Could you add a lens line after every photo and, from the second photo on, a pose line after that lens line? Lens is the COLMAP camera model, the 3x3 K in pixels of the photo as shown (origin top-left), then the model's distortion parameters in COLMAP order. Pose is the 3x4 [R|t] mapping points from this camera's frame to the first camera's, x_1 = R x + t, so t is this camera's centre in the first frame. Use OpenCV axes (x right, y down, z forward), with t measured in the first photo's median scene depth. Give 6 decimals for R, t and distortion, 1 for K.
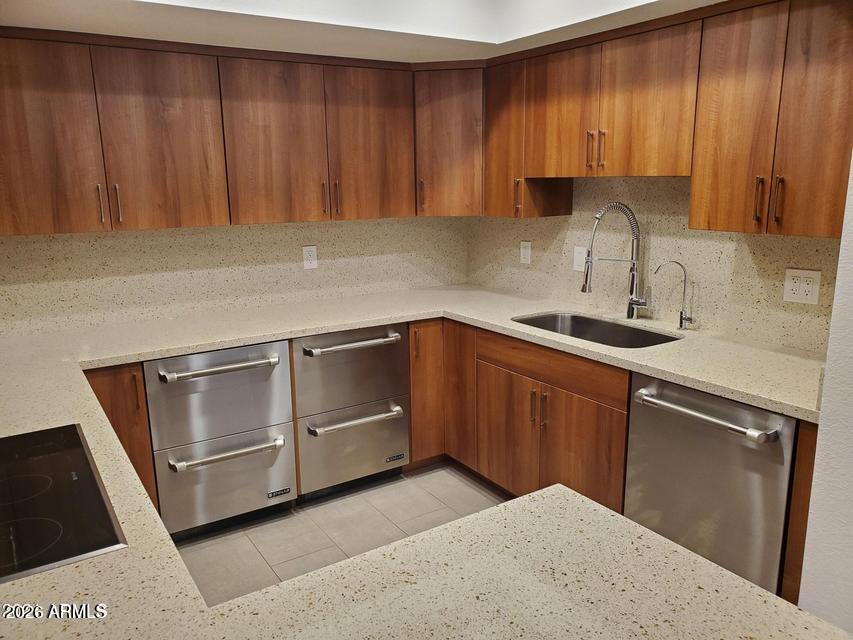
lens RADIAL K [[657.9, 0, 422.7], [0, 657.9, 338.2], [0, 0, 1]] dist [-0.003823, -0.013095]
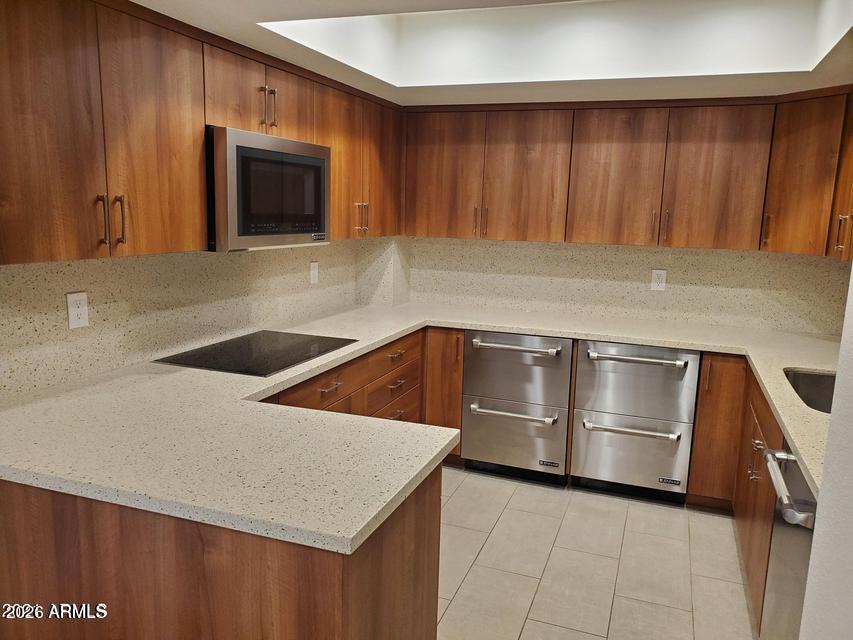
lens RADIAL K [[657.9, 0, 422.7], [0, 657.9, 338.2], [0, 0, 1]] dist [-0.003823, -0.013095]
pose [[0.606404, 0.184147, -0.773540, 0.530902], [-0.218703, 0.973920, 0.060400, -0.011643], [0.764489, 0.132548, 0.630863, 0.032078]]
